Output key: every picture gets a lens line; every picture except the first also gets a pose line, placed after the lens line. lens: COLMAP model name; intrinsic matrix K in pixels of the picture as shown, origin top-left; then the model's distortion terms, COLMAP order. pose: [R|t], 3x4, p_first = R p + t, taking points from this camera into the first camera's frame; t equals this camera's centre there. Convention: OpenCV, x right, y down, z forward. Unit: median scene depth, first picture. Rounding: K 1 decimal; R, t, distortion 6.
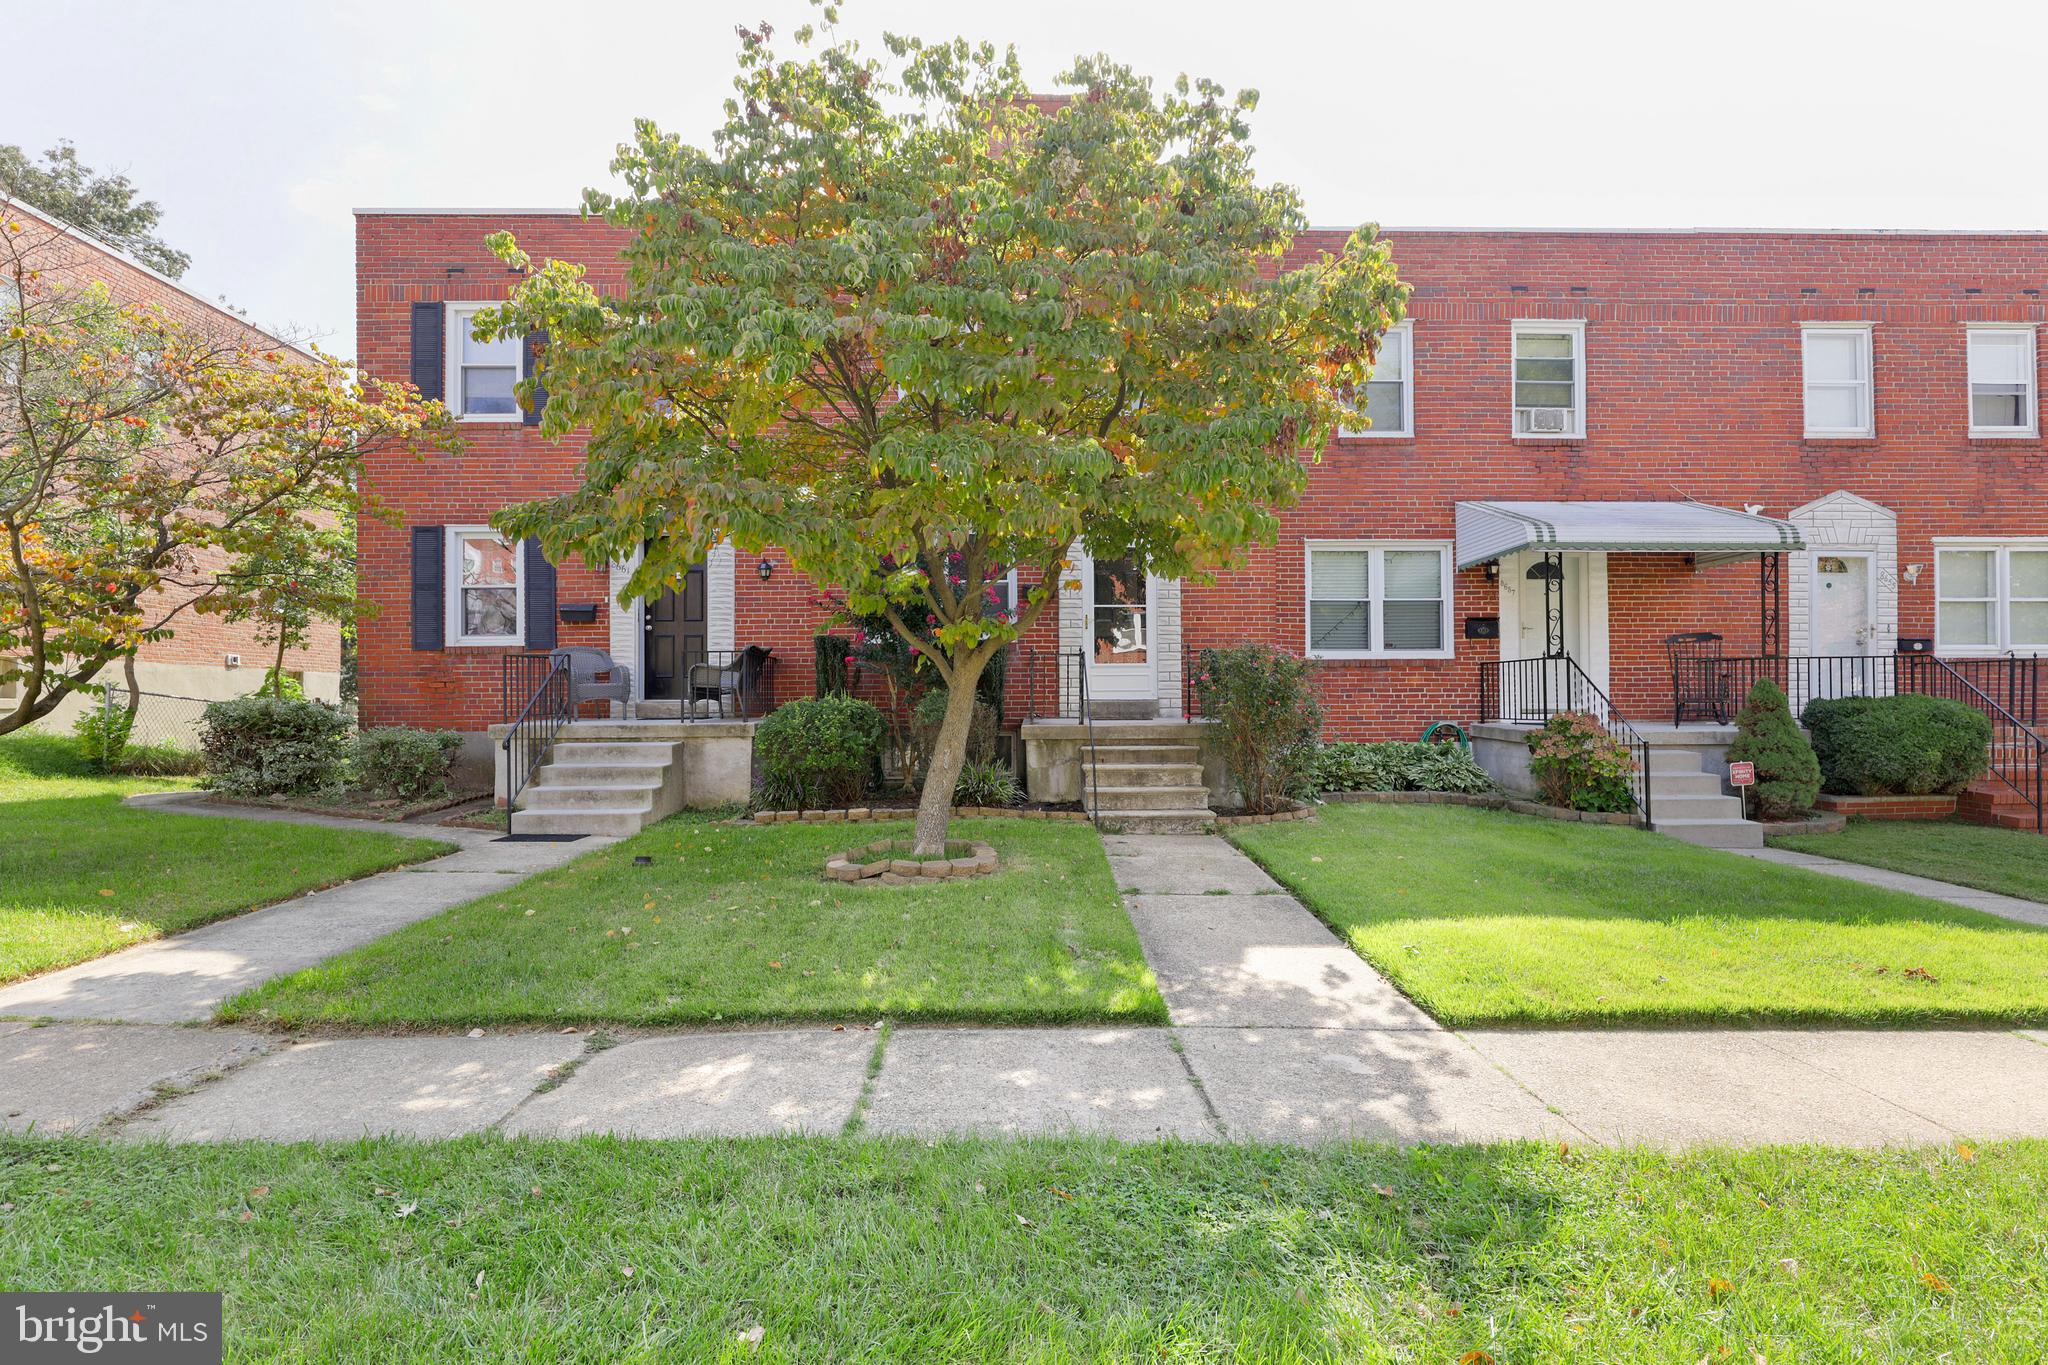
lens RADIAL K [[1025.9, 0, 1054.1], [0, 1025.9, 674.4], [0, 0, 1]] dist [-0.000896, 0.000635]
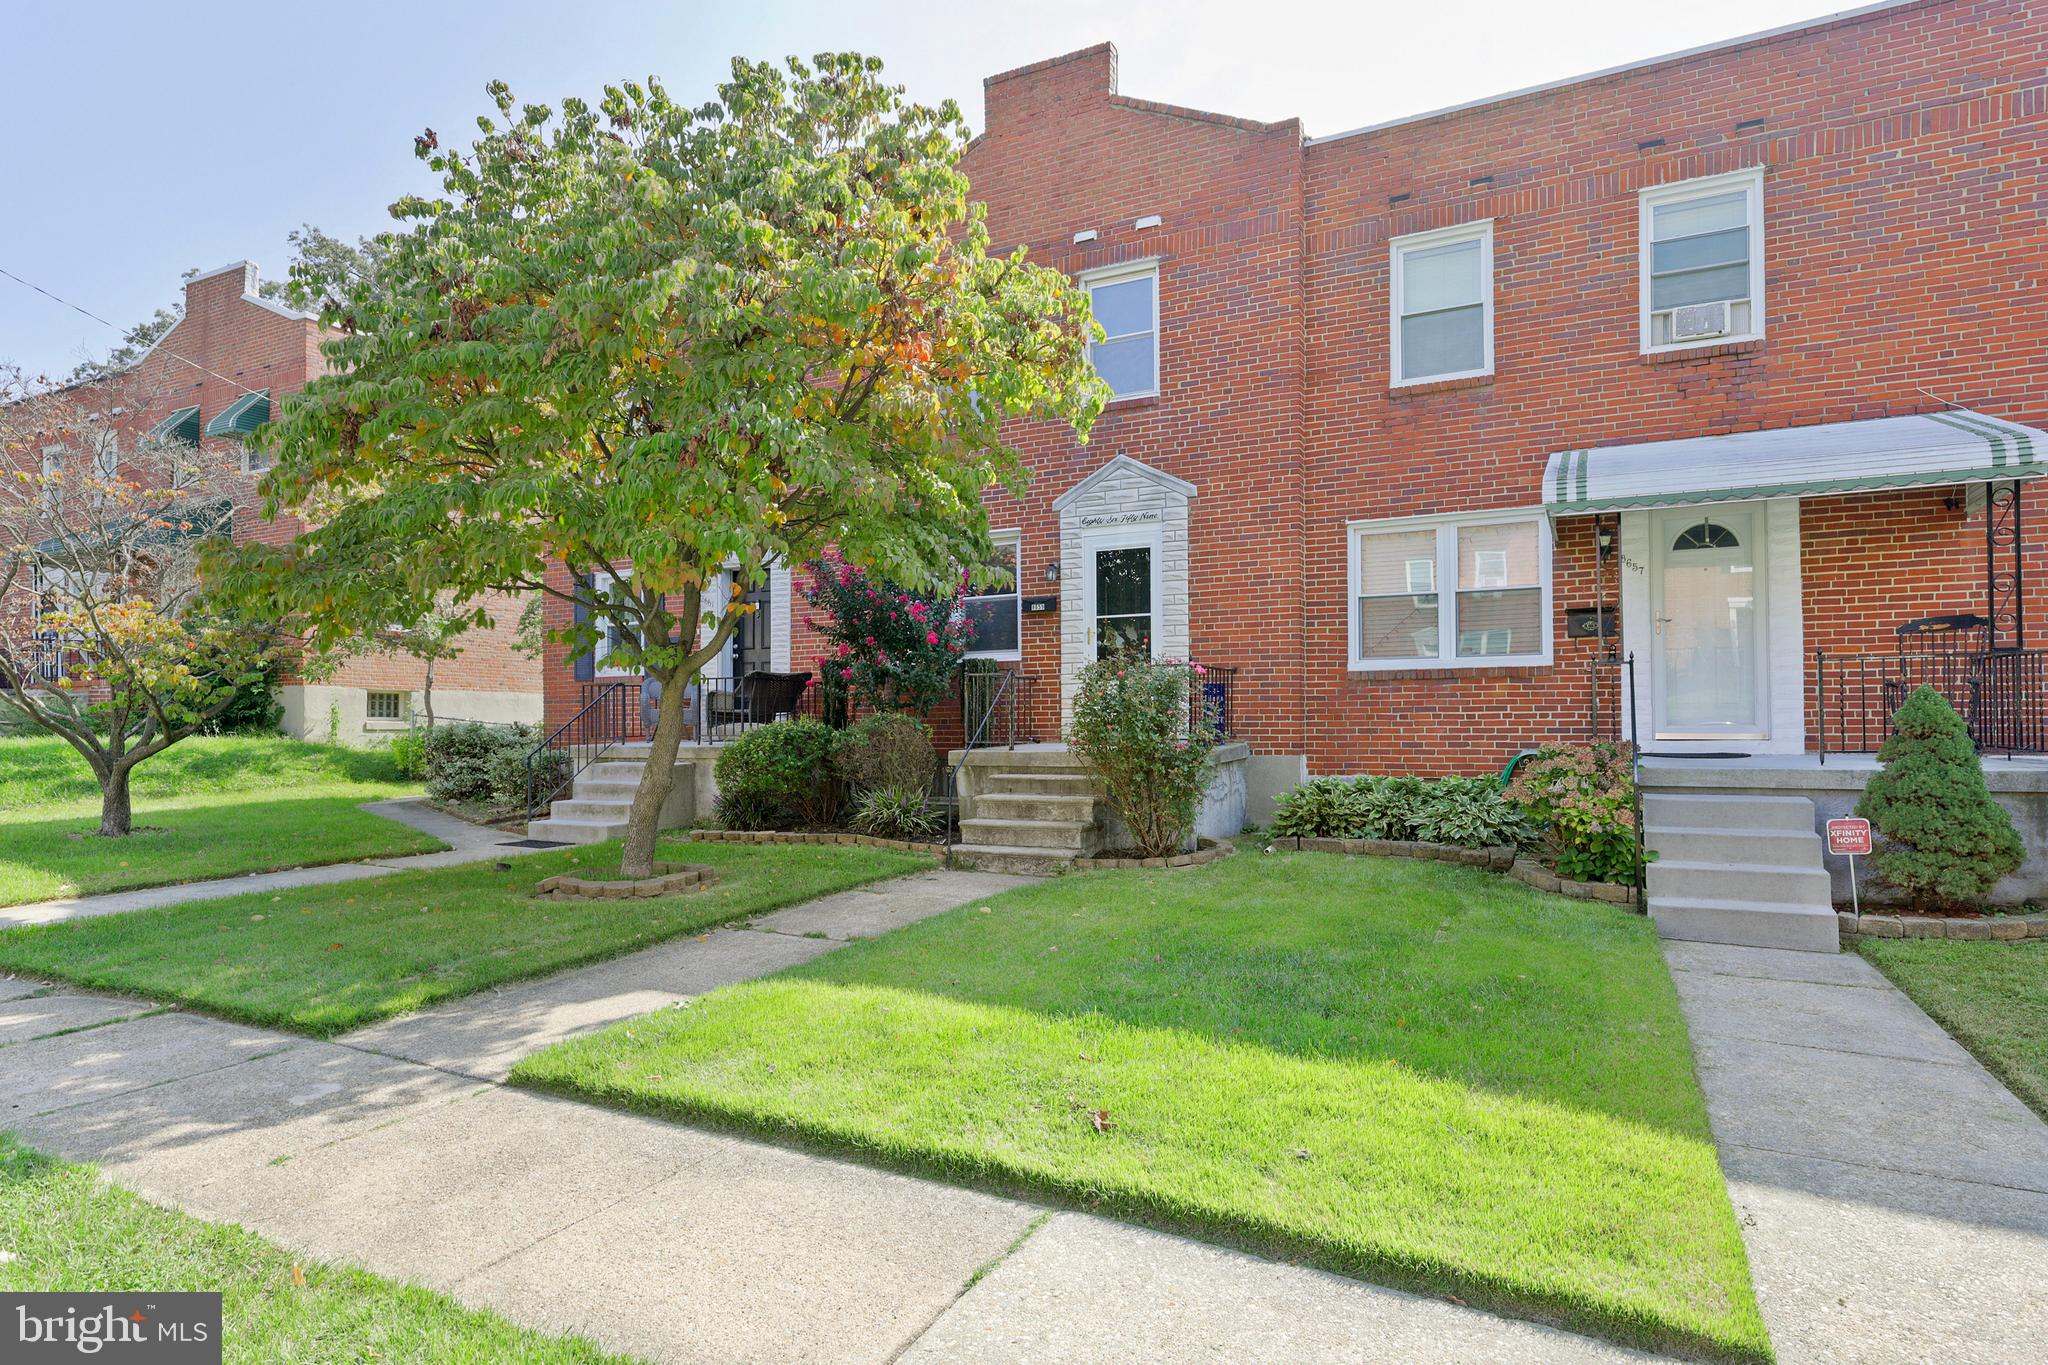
lens RADIAL K [[1117.1, 0, 1024.0], [0, 1117.1, 682.5], [0, 0, 1]] dist [0.001613, 0.000218]
pose [[0.882230, -0.018847, -0.470440, 0.440446], [0.015093, 0.999817, -0.011751, 0.000649], [0.470576, 0.003267, 0.882354, 0.112915]]
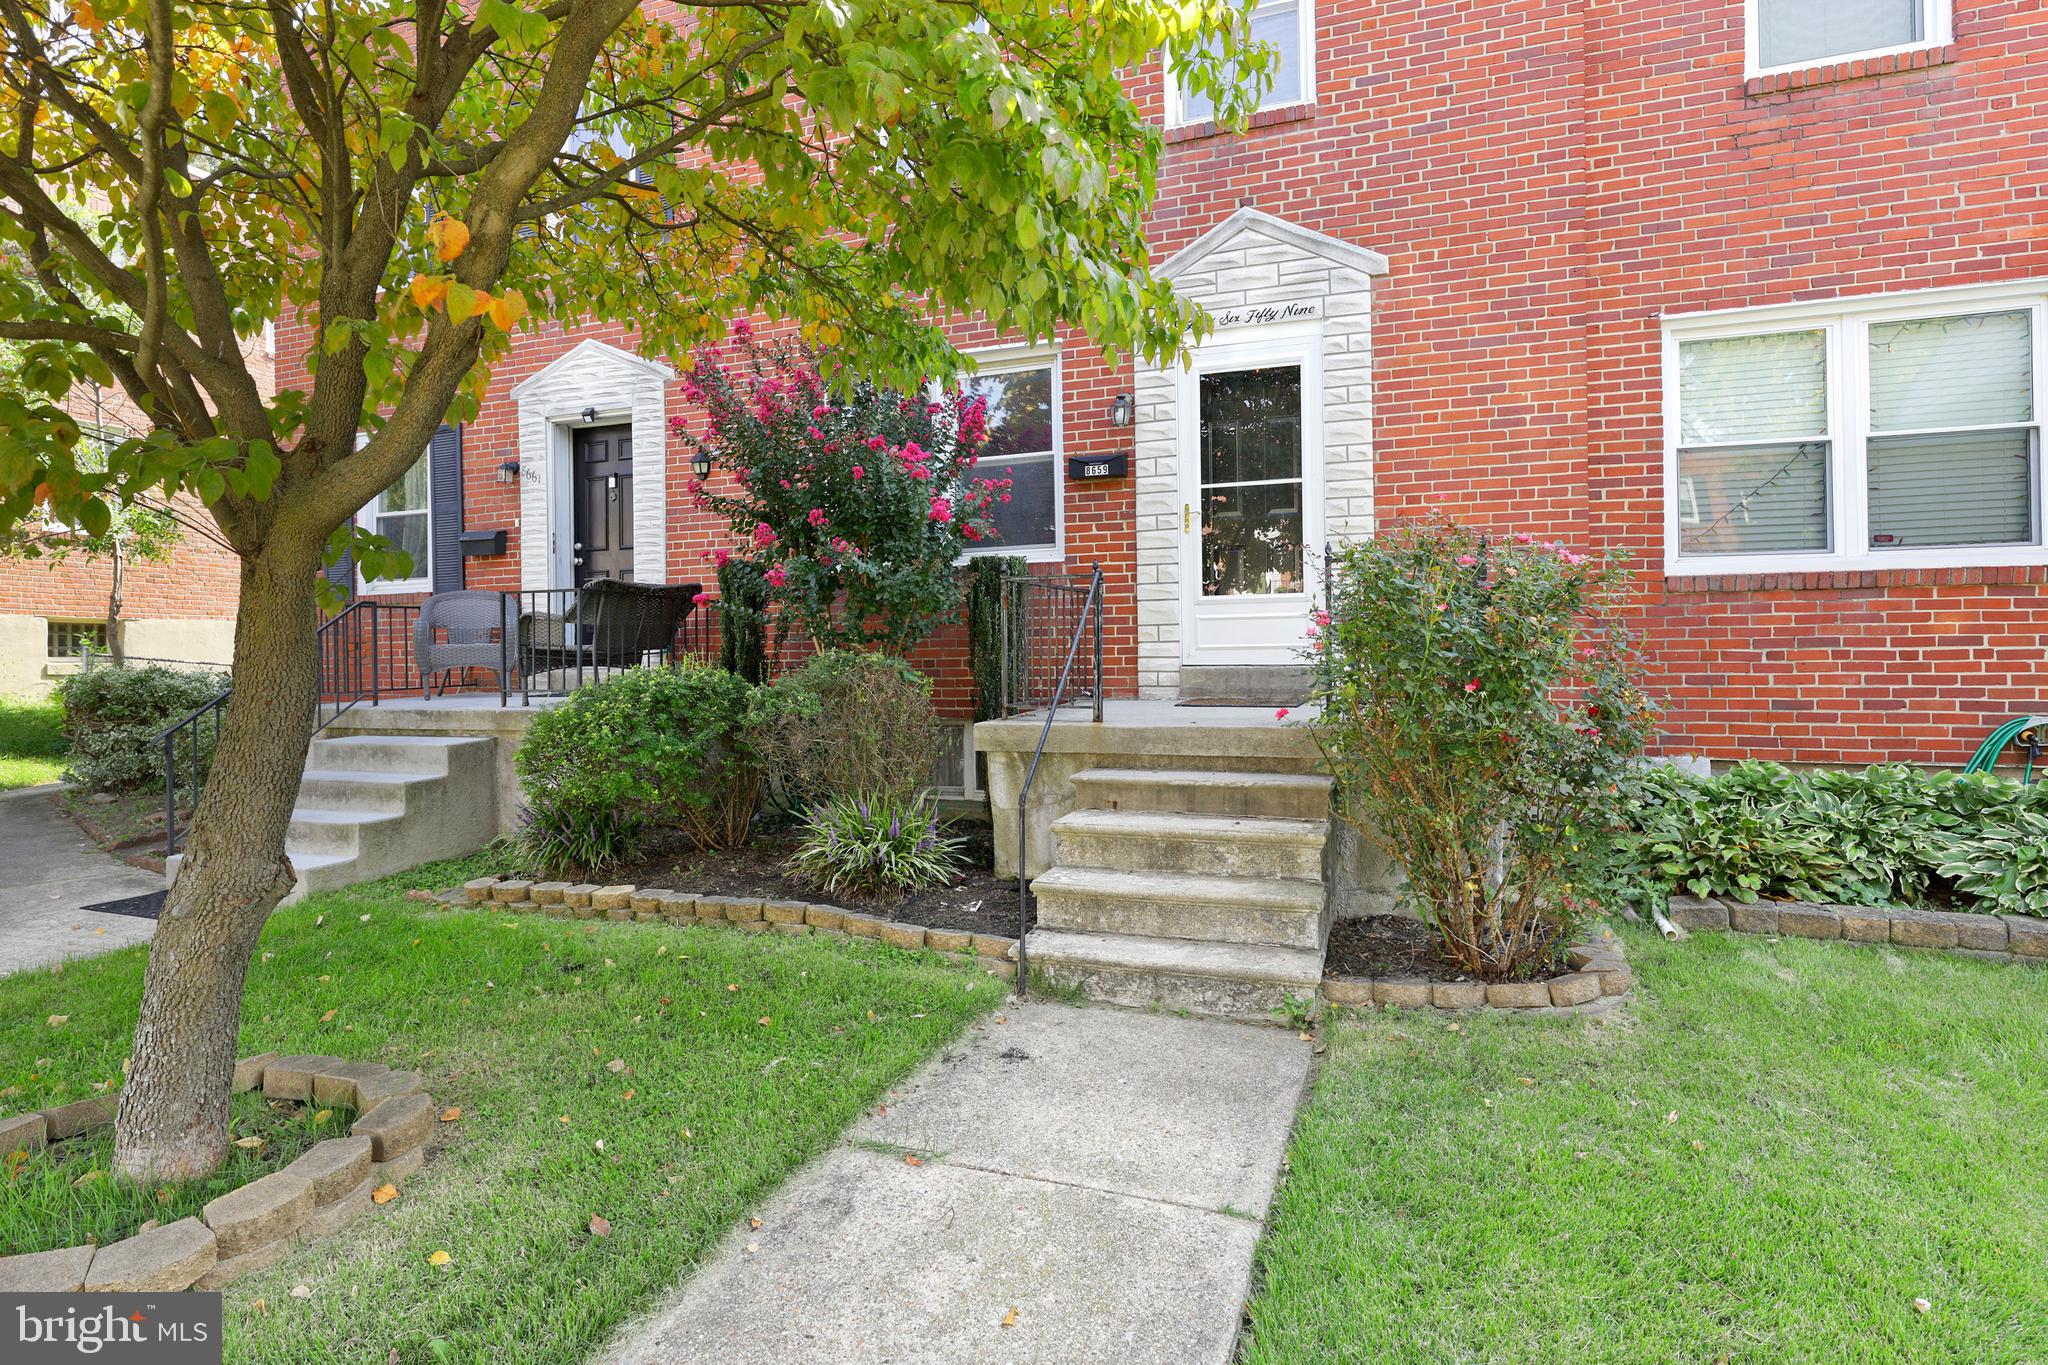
lens RADIAL K [[1071.7, 0, 1025.7], [0, 1071.7, 647.3], [0, 0, 1]] dist [-0.015194, 0.001803]
pose [[0.929978, -0.007609, -0.367535, 0.156863], [0.016029, 0.999674, 0.019865, 0.003150], [0.367264, -0.024365, 0.929797, 0.456912]]
